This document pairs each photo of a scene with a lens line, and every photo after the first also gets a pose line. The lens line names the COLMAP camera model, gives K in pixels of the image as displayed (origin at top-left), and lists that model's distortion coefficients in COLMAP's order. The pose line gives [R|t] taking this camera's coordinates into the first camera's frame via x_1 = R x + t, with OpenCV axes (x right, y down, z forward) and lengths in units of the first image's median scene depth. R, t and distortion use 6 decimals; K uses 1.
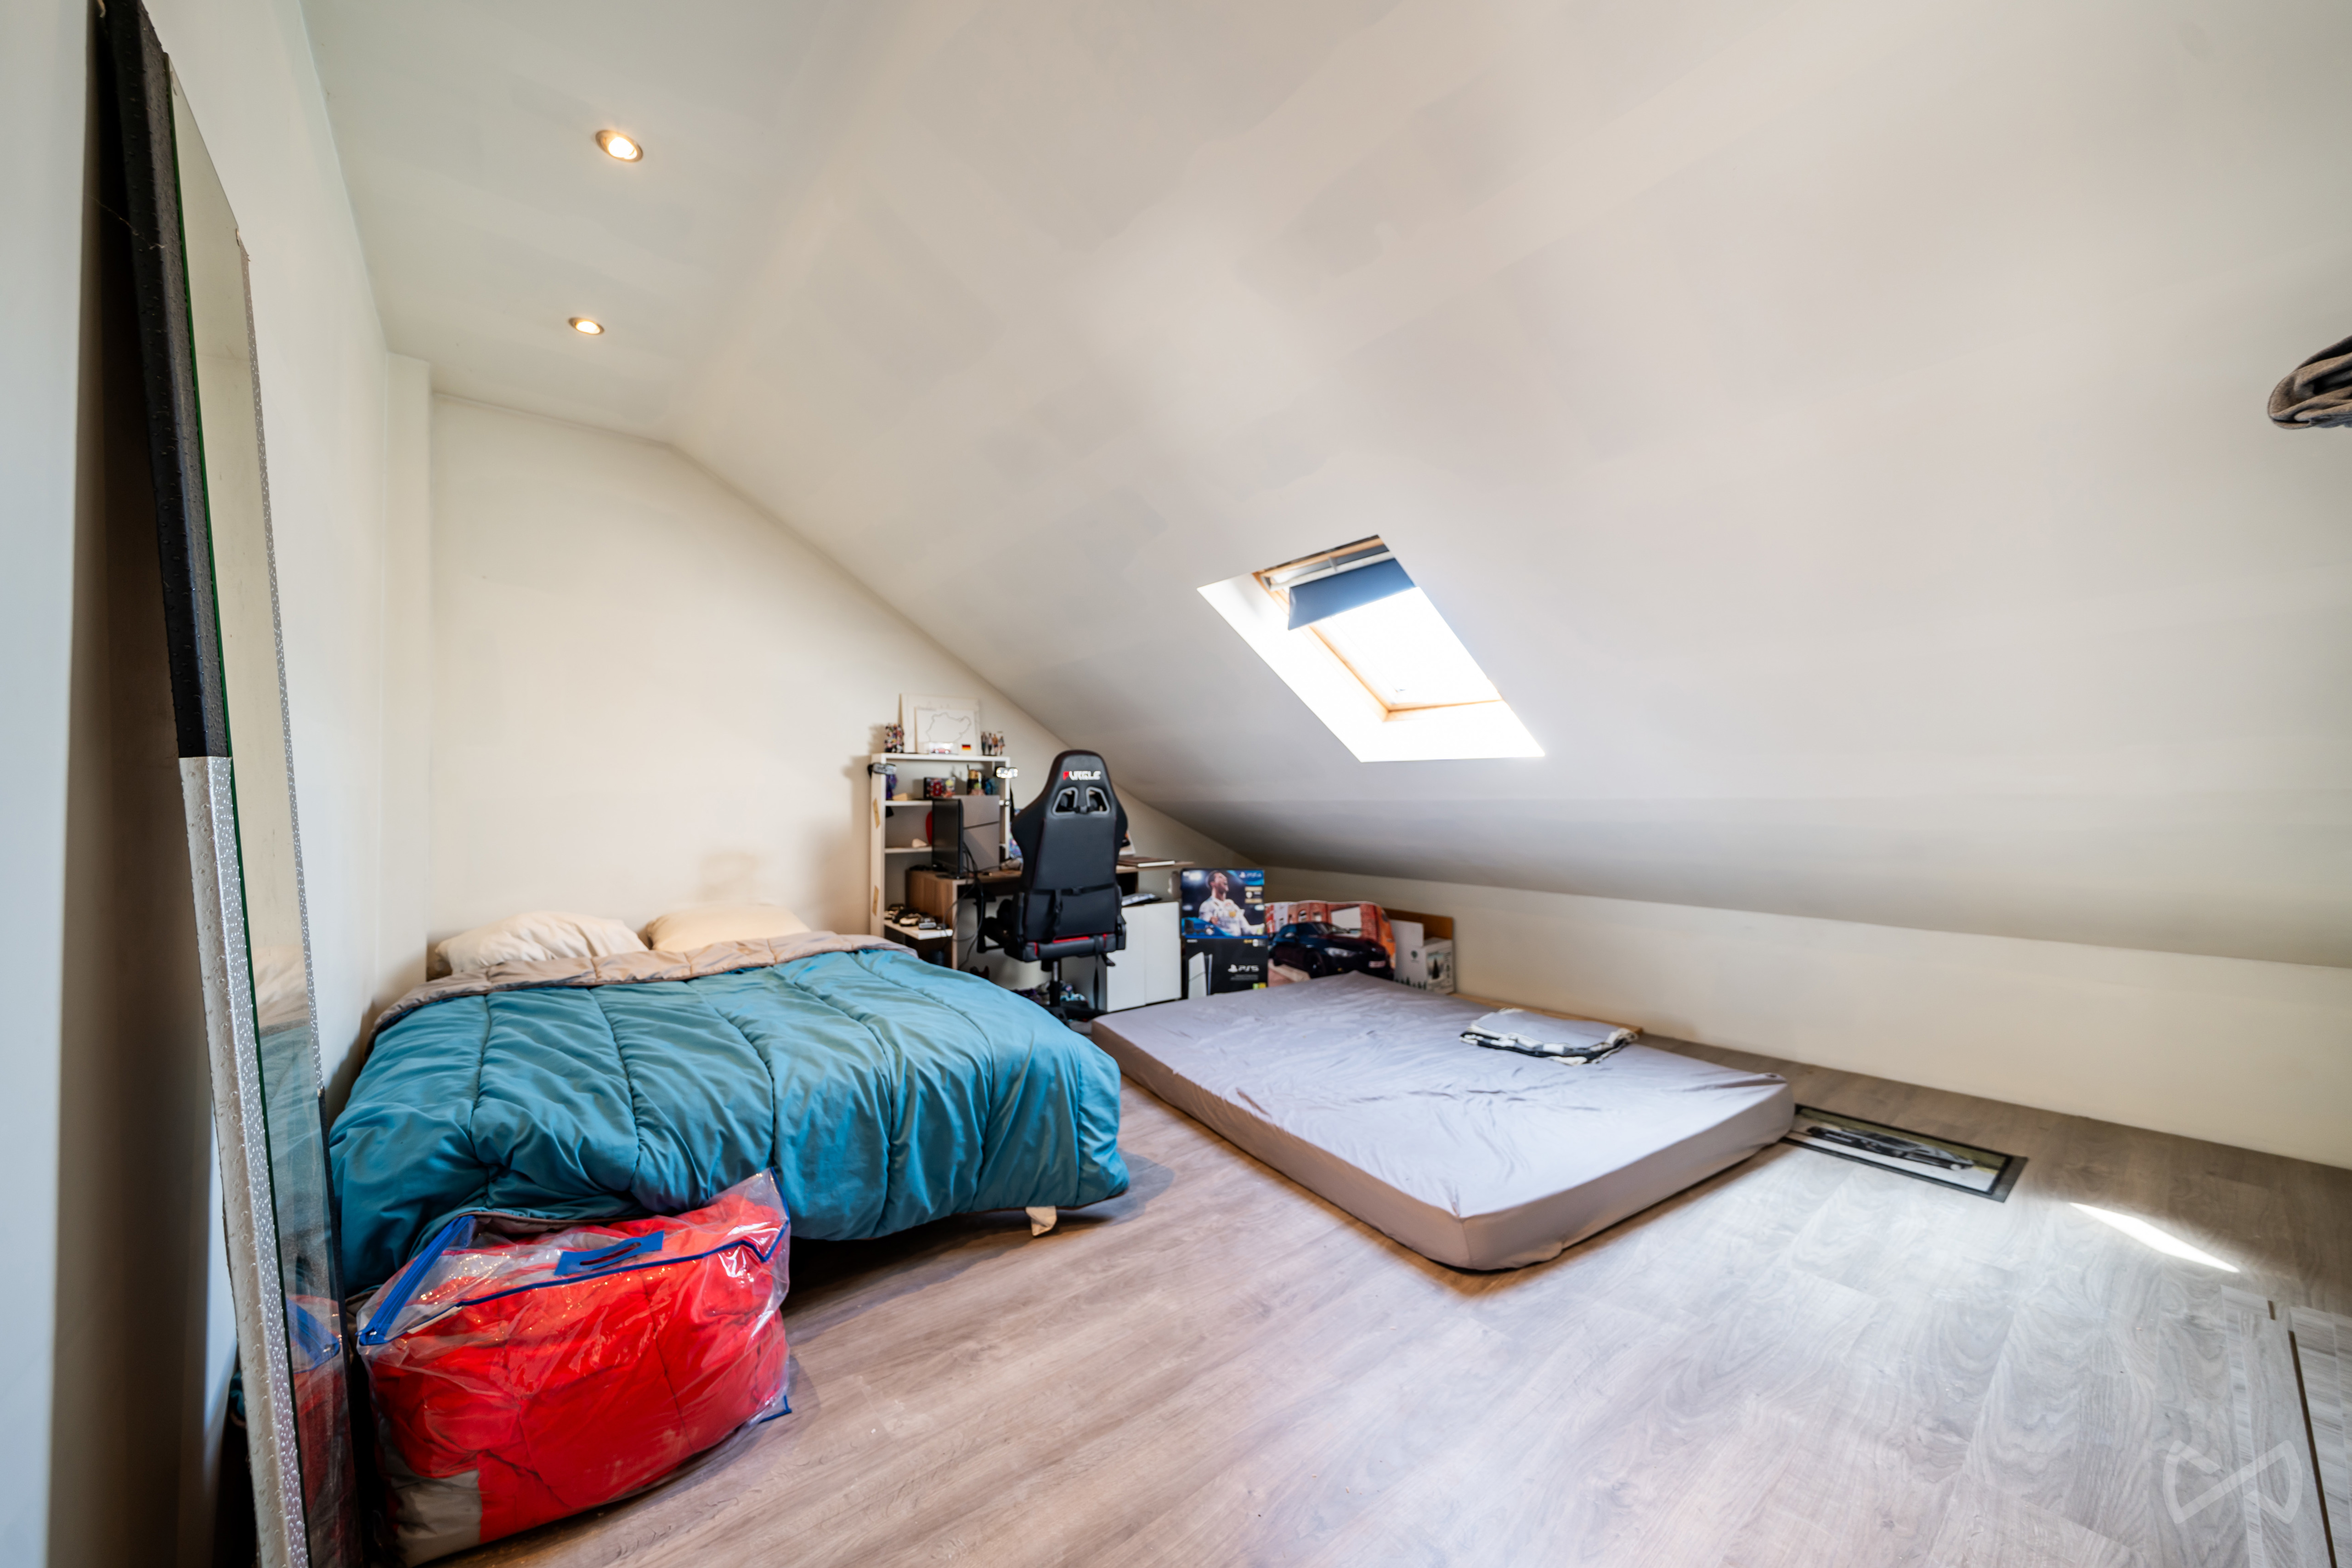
lens RADIAL K [[815.8, 0, 1164.1], [0, 815.8, 792.2], [0, 0, 1]] dist [-0.003034, -0.000252]
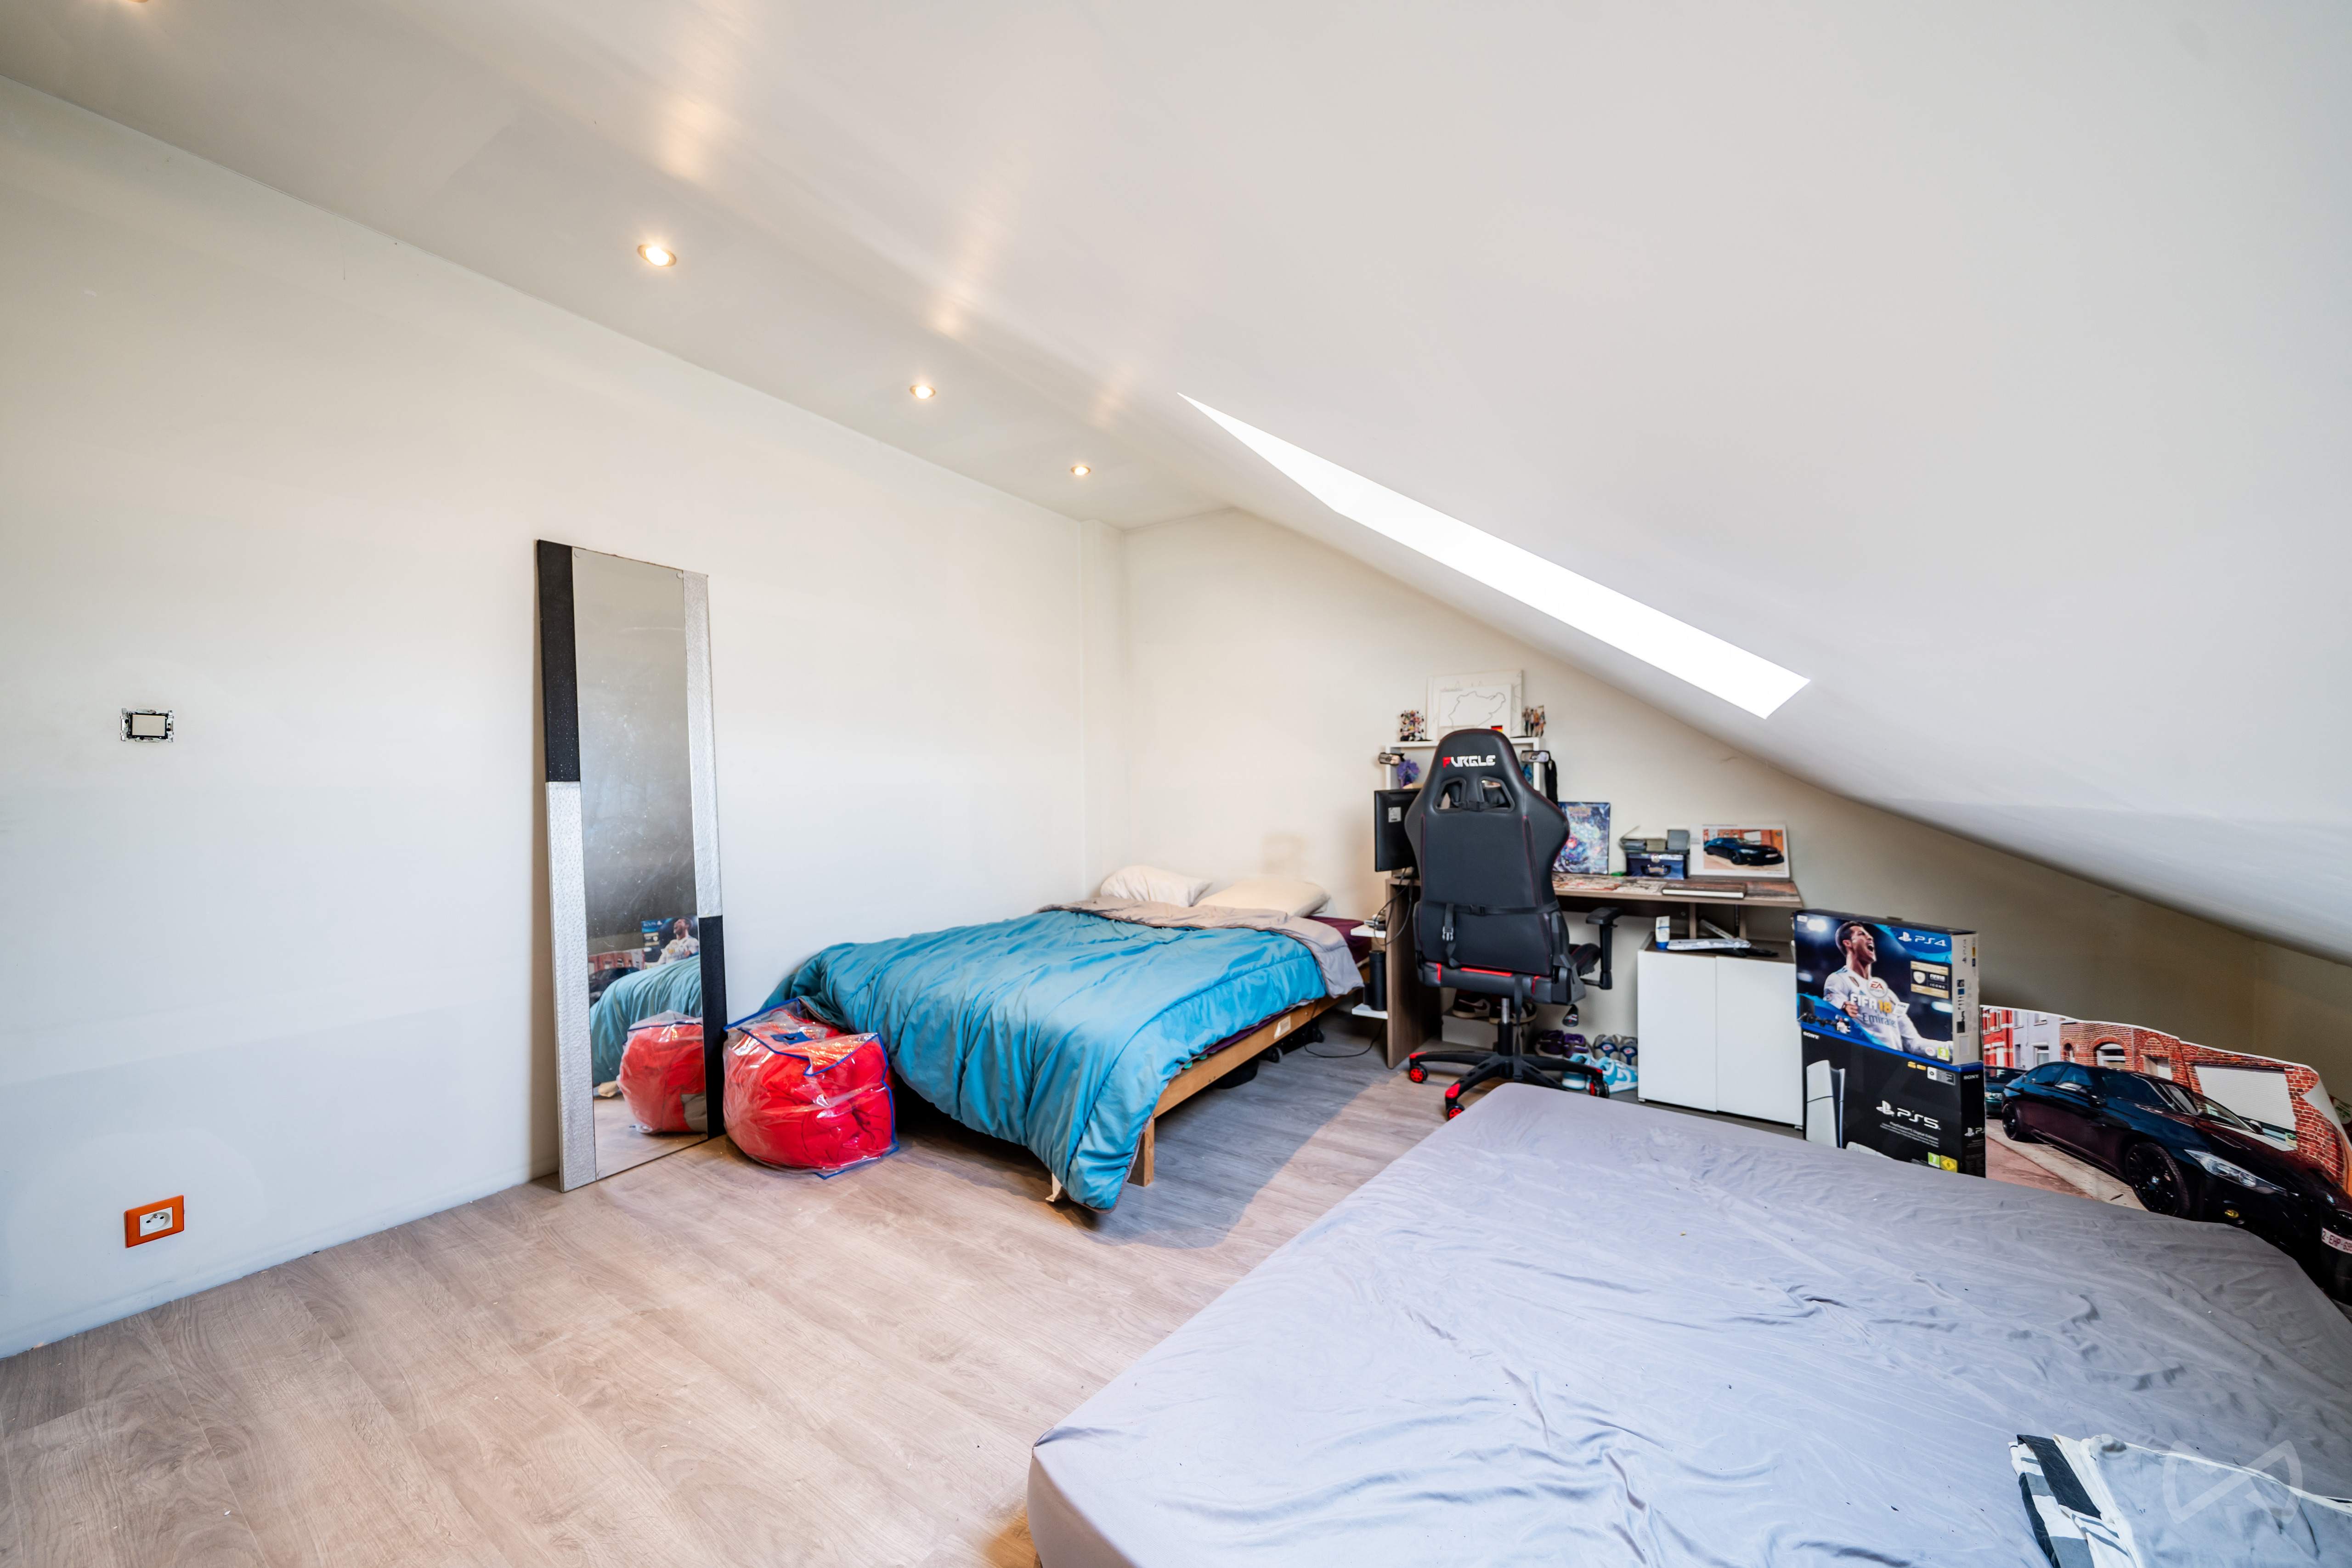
lens RADIAL K [[815.8, 0, 1164.9], [0, 815.8, 781.8], [0, 0, 1]] dist [-0.003034, -0.000252]
pose [[0.331056, -0.002668, -0.943607, 0.431430], [0.010524, 0.999944, 0.000865, -0.003931], [0.943552, -0.010217, 0.331066, 0.376573]]
